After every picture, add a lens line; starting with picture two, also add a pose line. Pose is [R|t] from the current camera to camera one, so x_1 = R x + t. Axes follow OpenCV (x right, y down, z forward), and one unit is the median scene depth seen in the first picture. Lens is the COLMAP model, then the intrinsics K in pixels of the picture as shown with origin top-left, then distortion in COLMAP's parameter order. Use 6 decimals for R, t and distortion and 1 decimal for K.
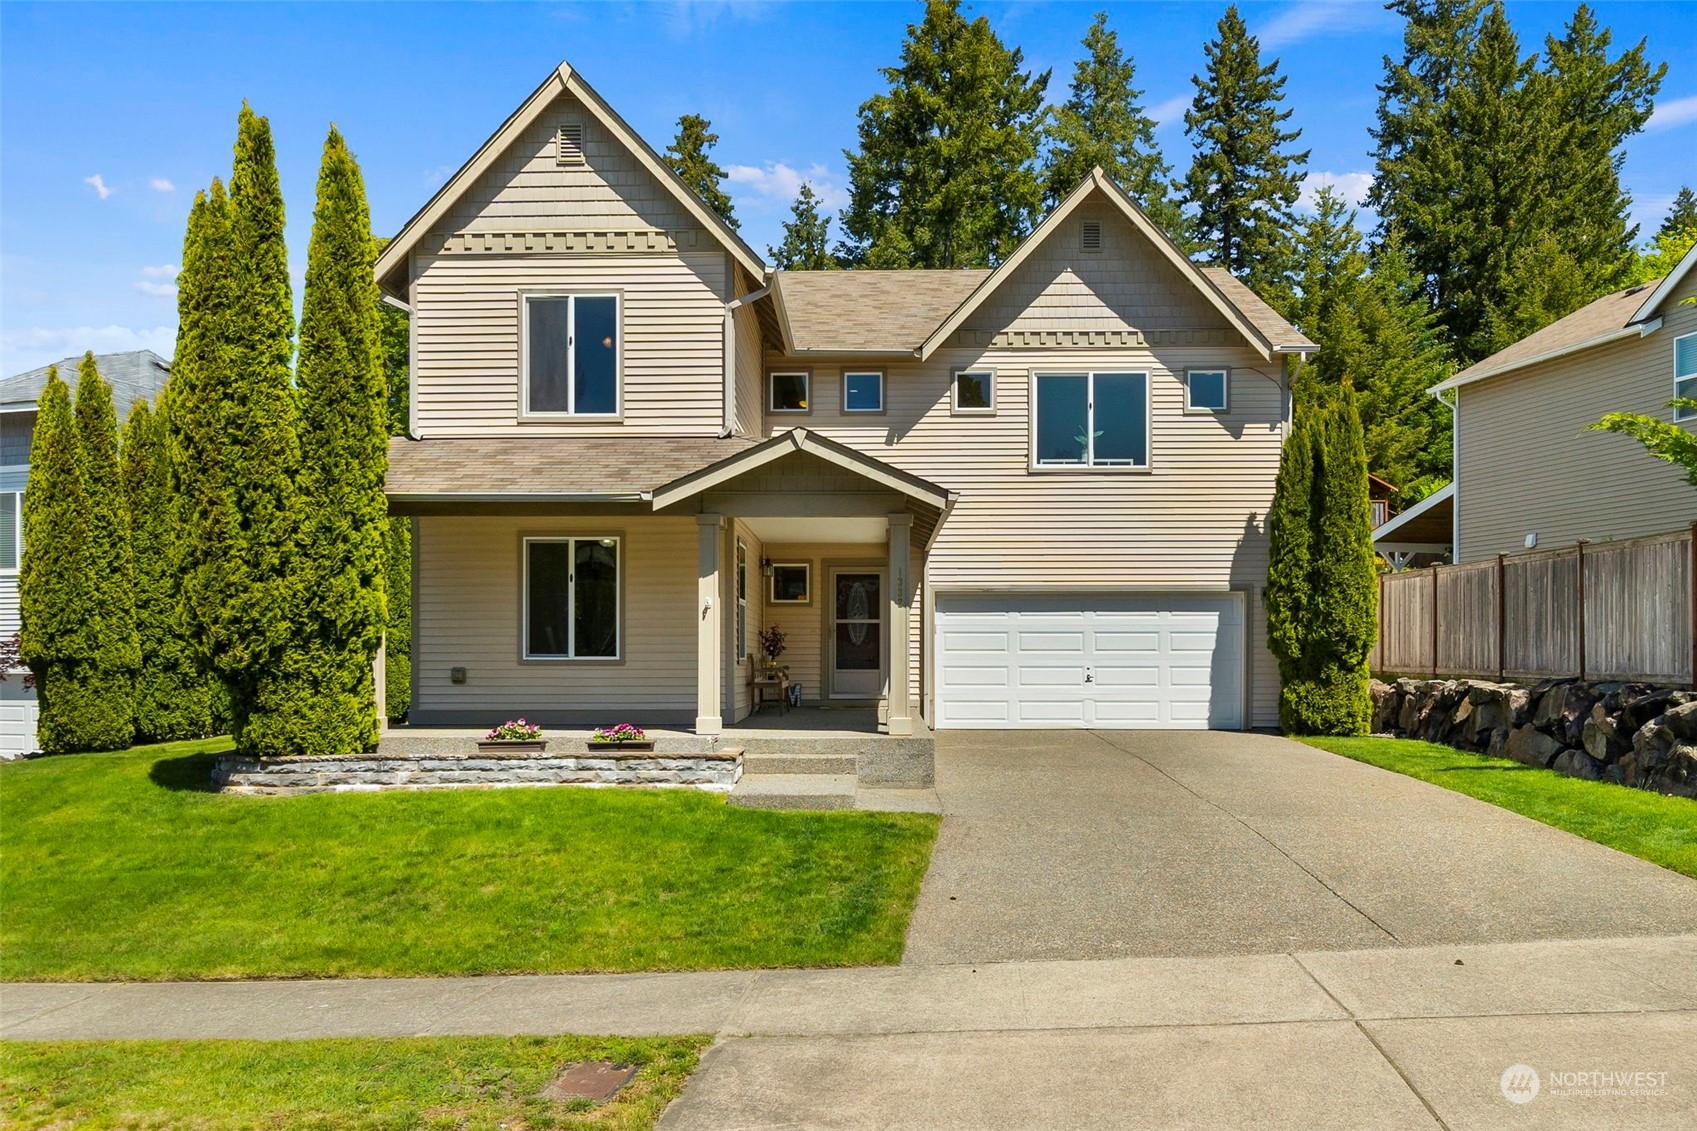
lens RADIAL K [[1288.5, 0, 879.4], [0, 1288.5, 660.6], [0, 0, 1]] dist [0.004581, -0.001128]
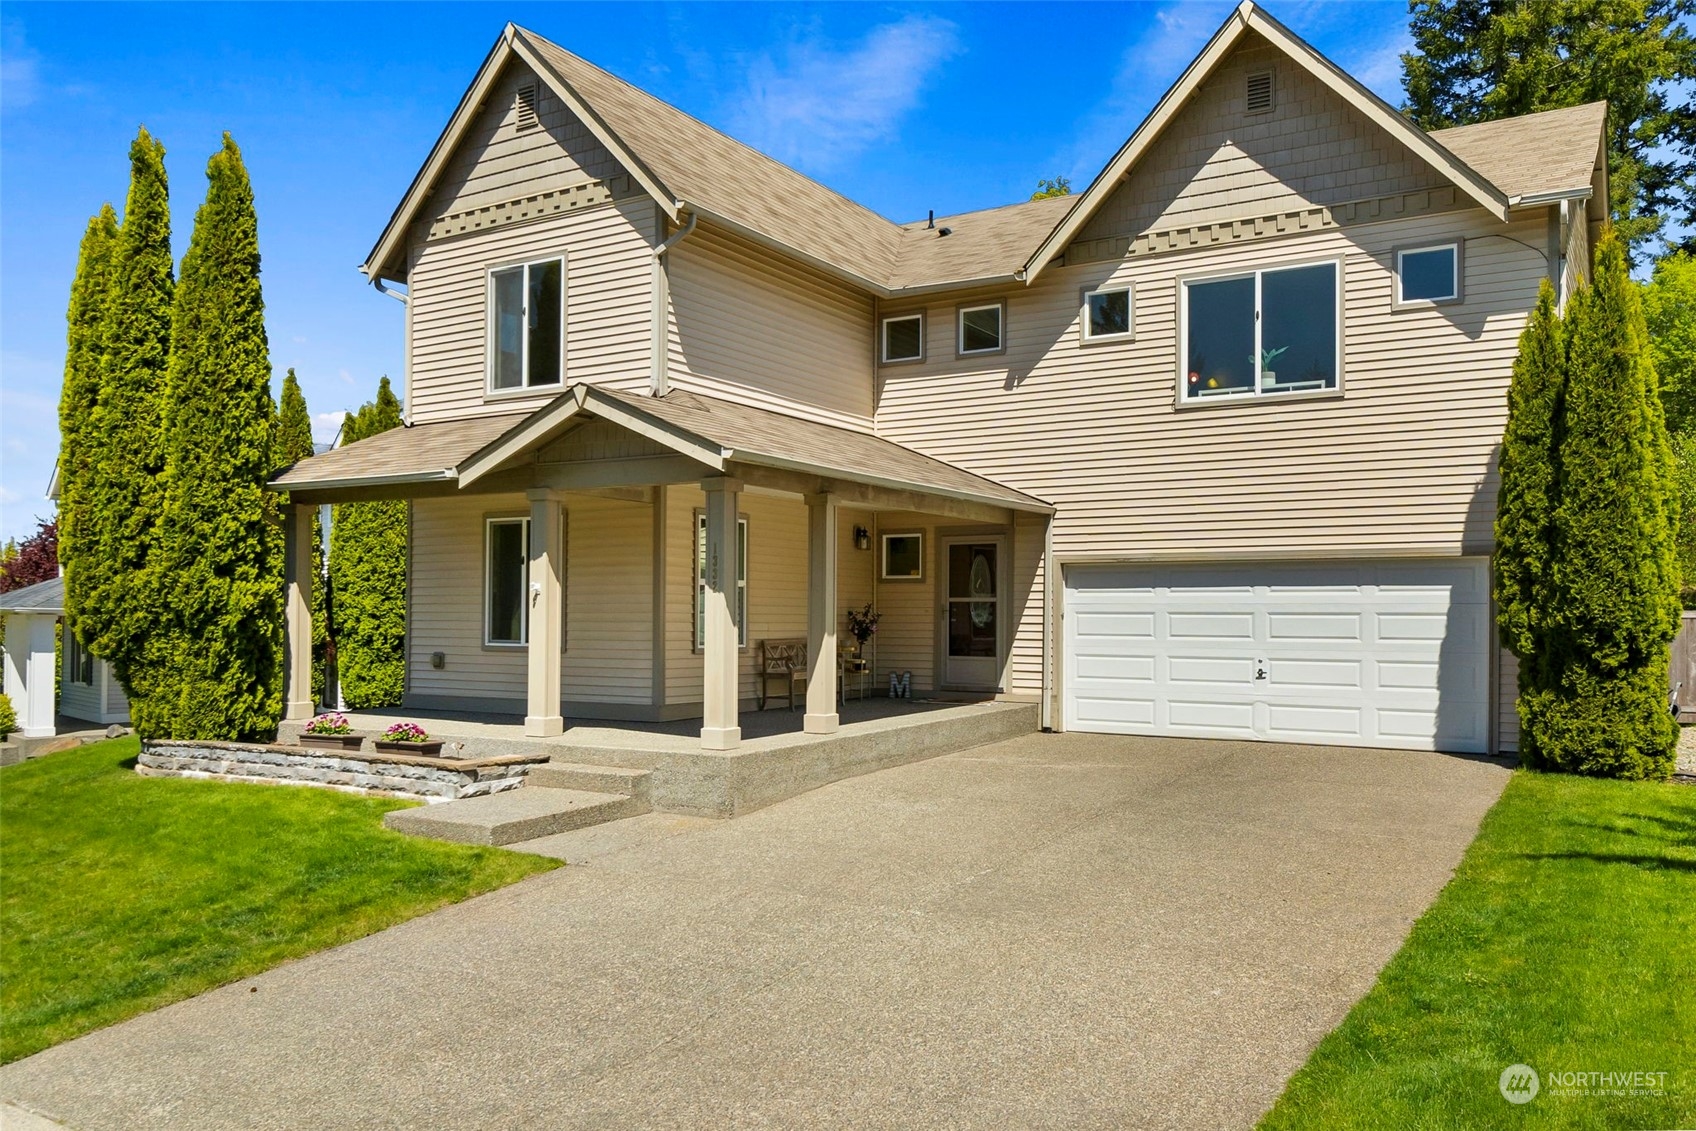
lens RADIAL K [[1272.5, 0, 817.9], [0, 1272.5, 603.1], [0, 0, 1]] dist [0.000302, -0.002147]
pose [[0.864766, -0.000601, -0.502174, 0.344445], [-0.007478, 0.999873, -0.014074, -0.017222], [0.502119, 0.015926, 0.864652, 0.245135]]
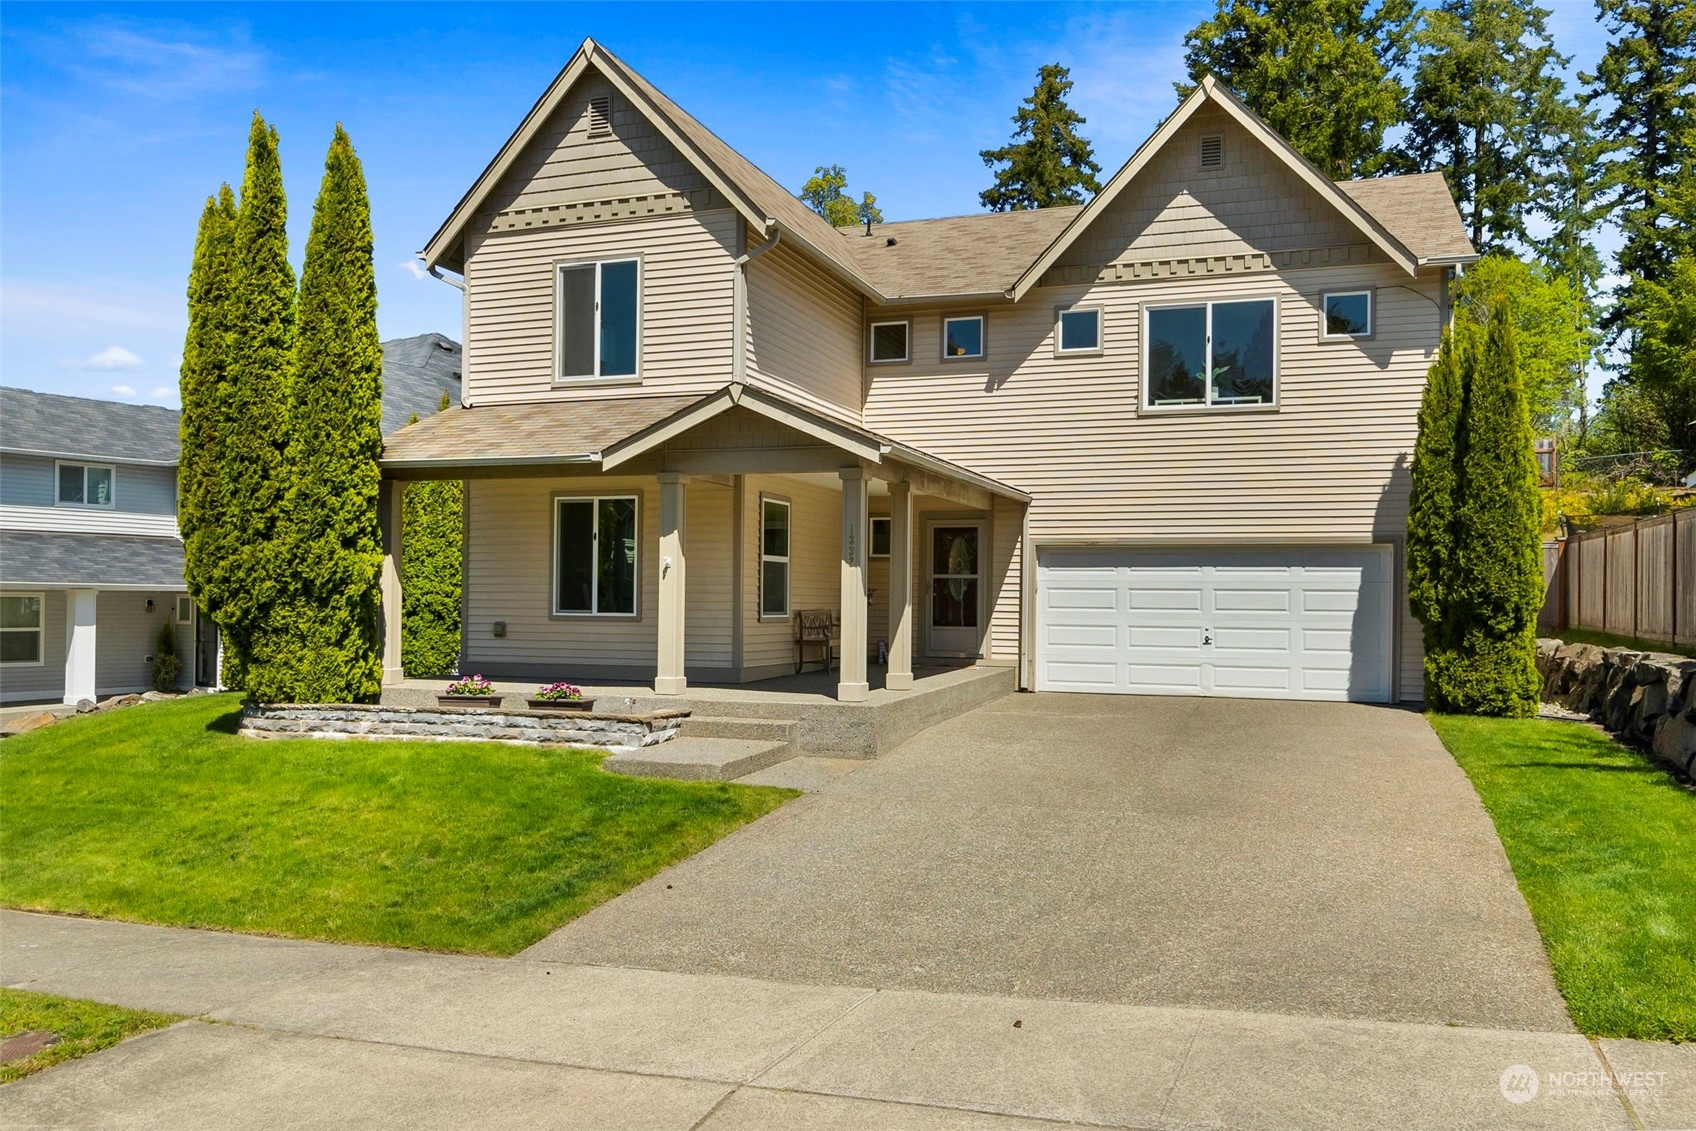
lens RADIAL K [[1280.5, 0, 847.9], [0, 1280.5, 592.6], [0, 0, 1]] dist [0.001676, -0.006356]
pose [[0.950680, 0.007499, -0.310084, 0.221300], [-0.010738, 0.999904, -0.008741, -0.010304], [0.309989, 0.011639, 0.950669, 0.075465]]
